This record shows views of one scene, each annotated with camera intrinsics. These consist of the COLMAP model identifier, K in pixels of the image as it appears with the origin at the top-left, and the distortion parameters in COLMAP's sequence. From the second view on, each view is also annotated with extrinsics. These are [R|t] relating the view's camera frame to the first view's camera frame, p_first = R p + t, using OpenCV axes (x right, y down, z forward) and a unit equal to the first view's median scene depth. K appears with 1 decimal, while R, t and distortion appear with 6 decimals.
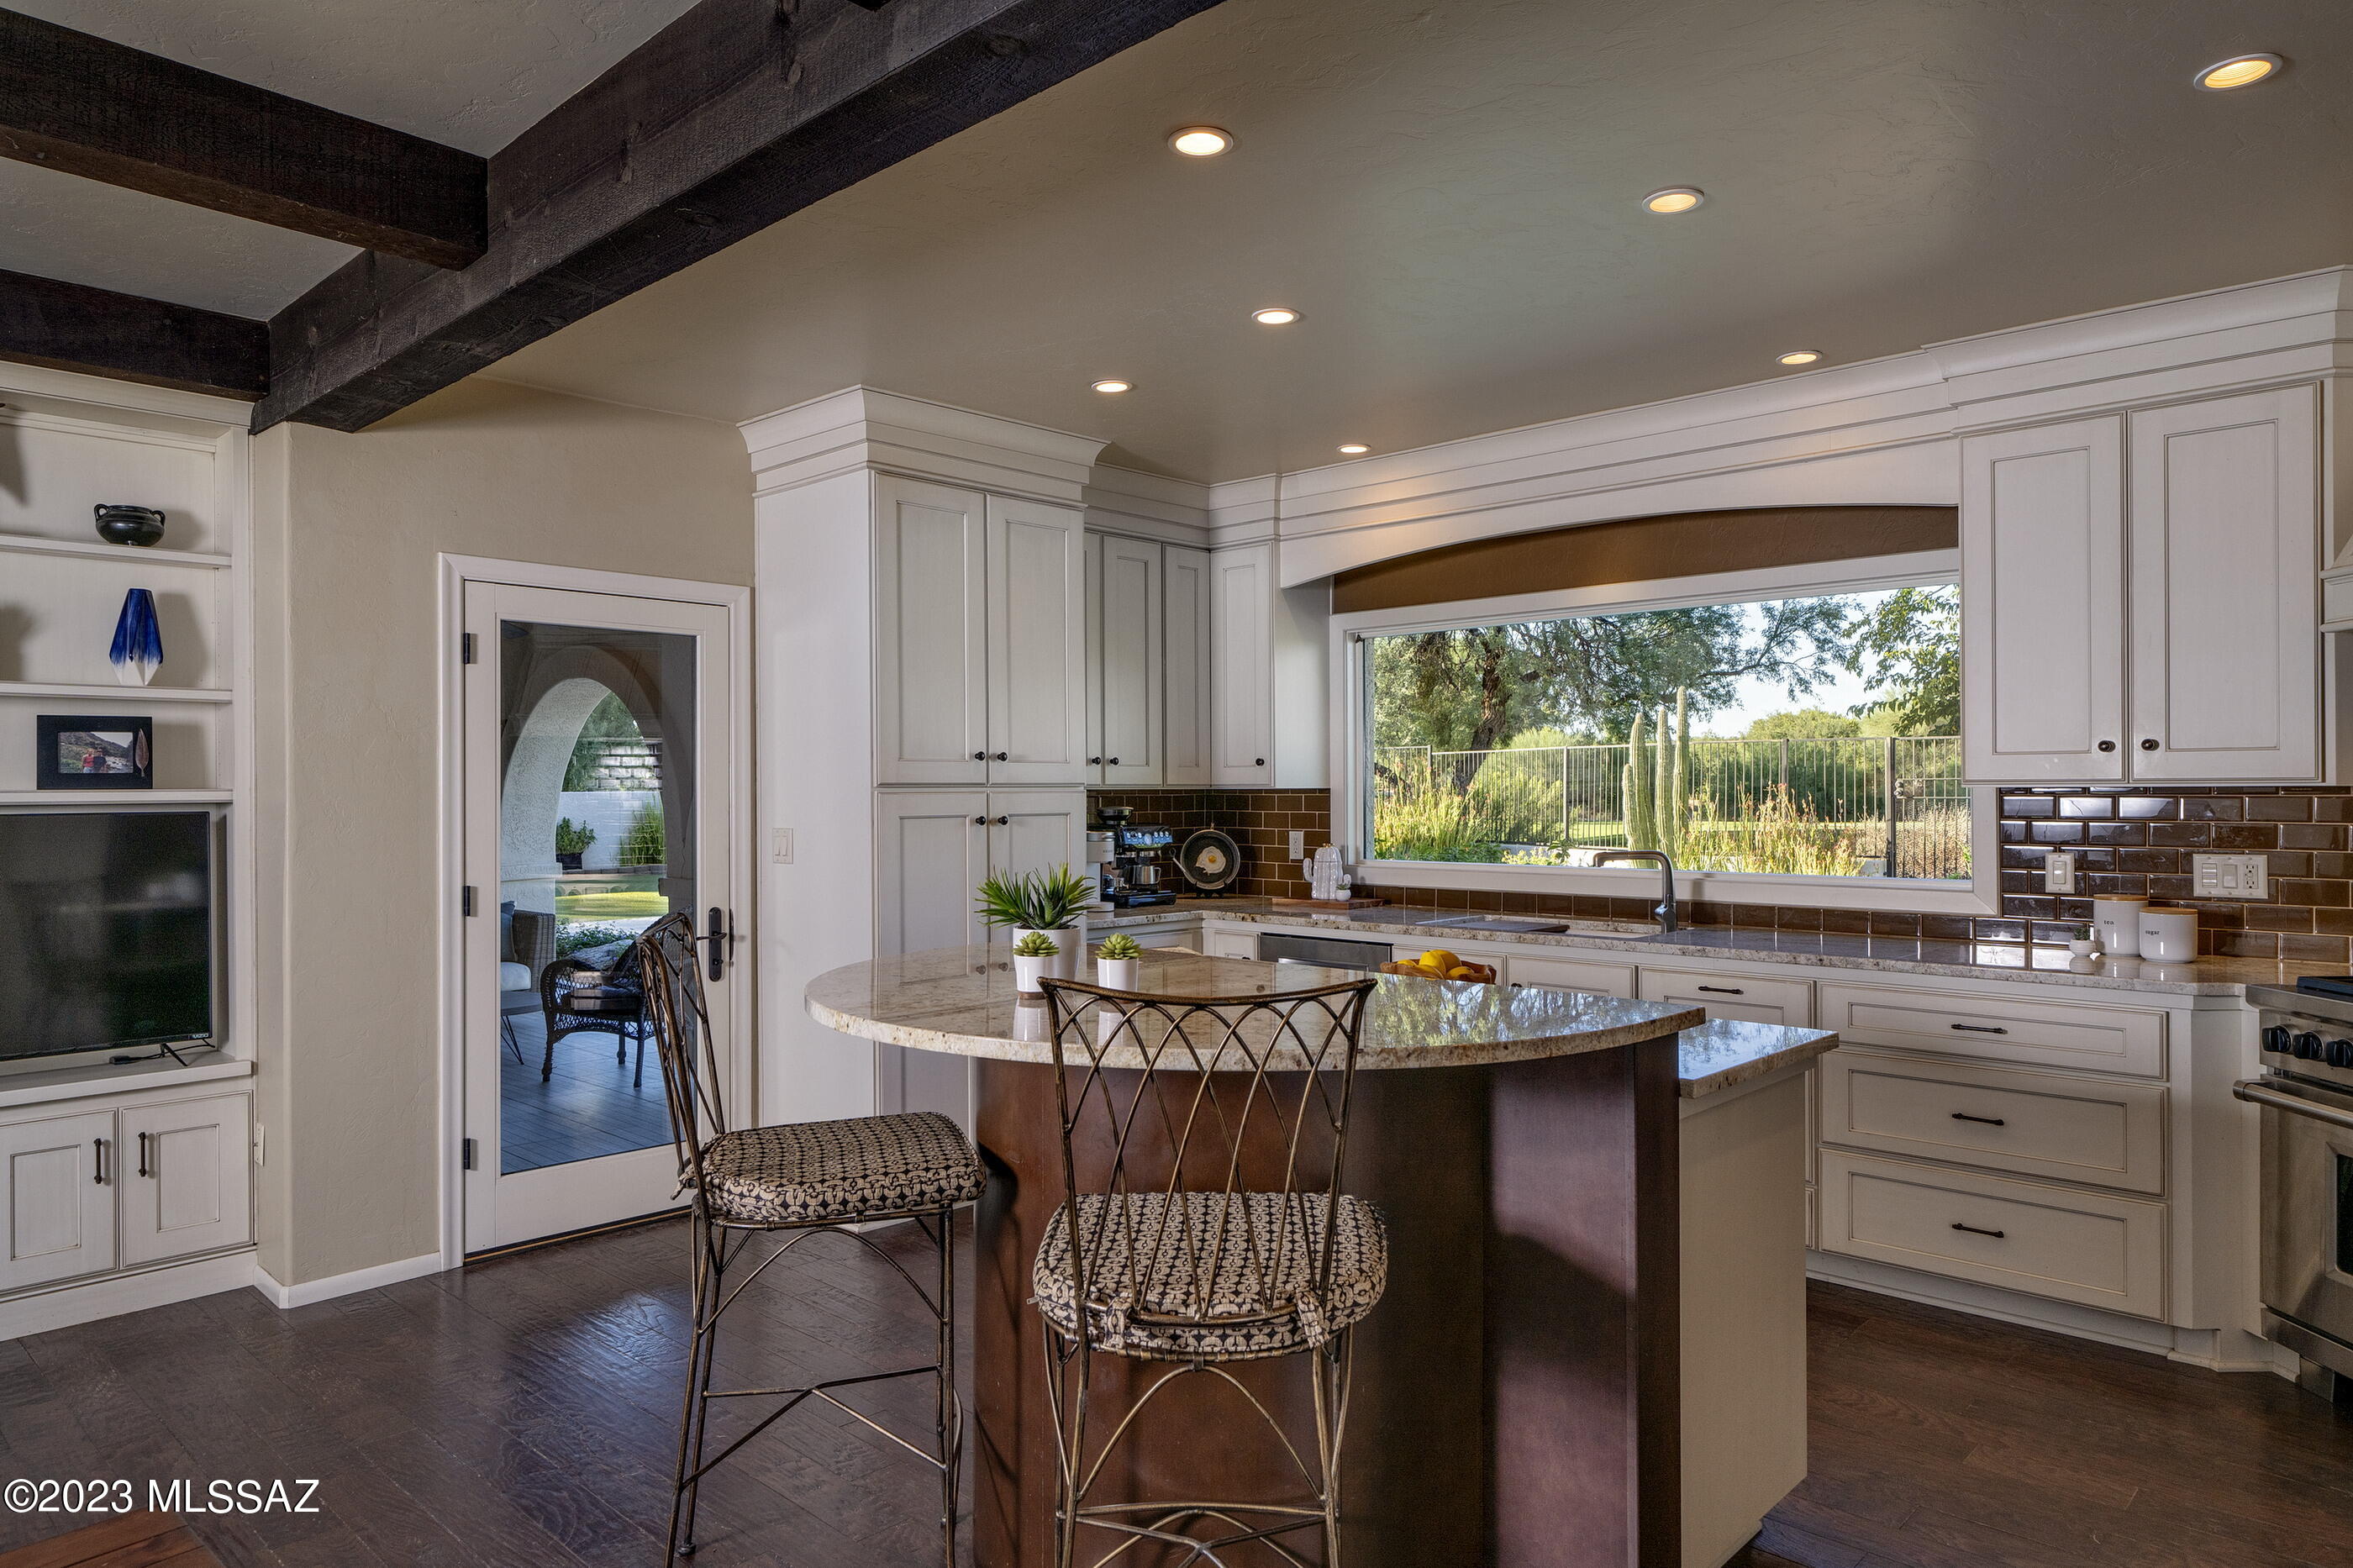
lens RADIAL K [[1476.0, 0, 1176.5], [0, 1476.0, 784.0], [0, 0, 1]] dist [0.000429, -0.000056]
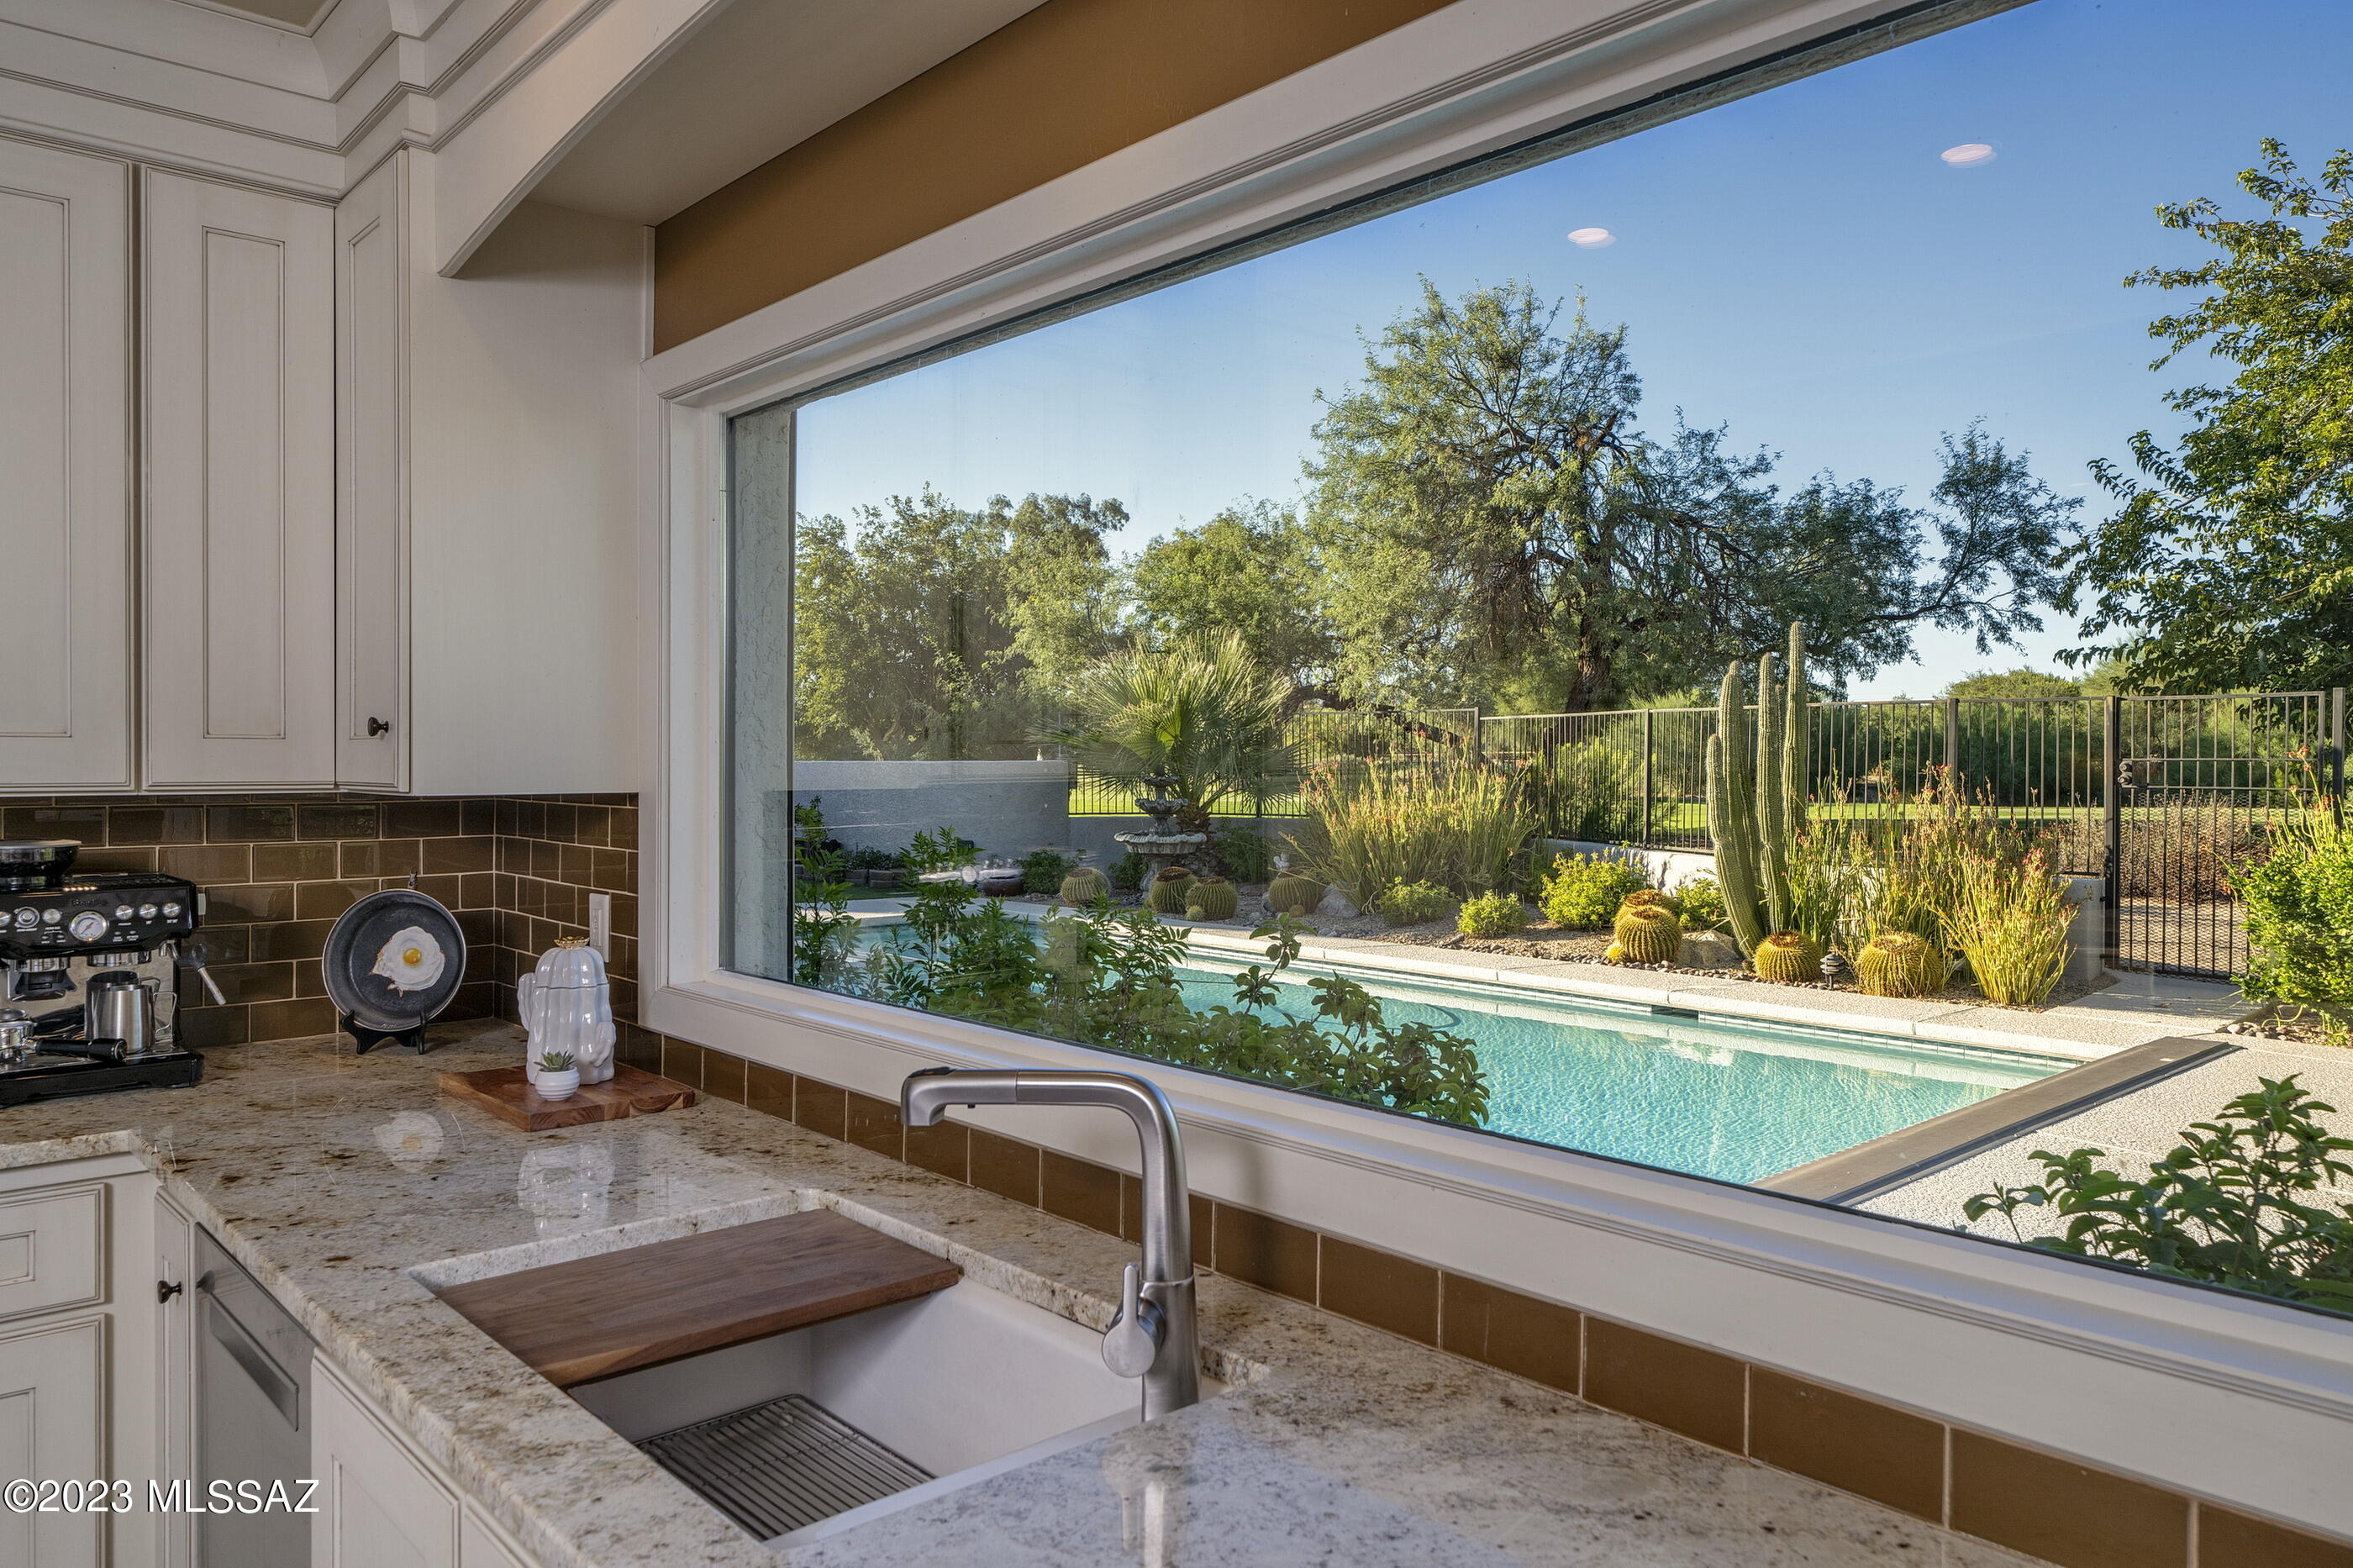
lens RADIAL K [[1605.8, 0, 1173.8], [0, 1605.8, 755.2], [0, 0, 1]] dist [0.000662, 0.000374]
pose [[0.996605, 0.006448, -0.082082, 0.073880], [-0.006286, 0.999978, 0.002227, -0.002423], [0.082095, -0.001703, 0.996623, 0.147996]]
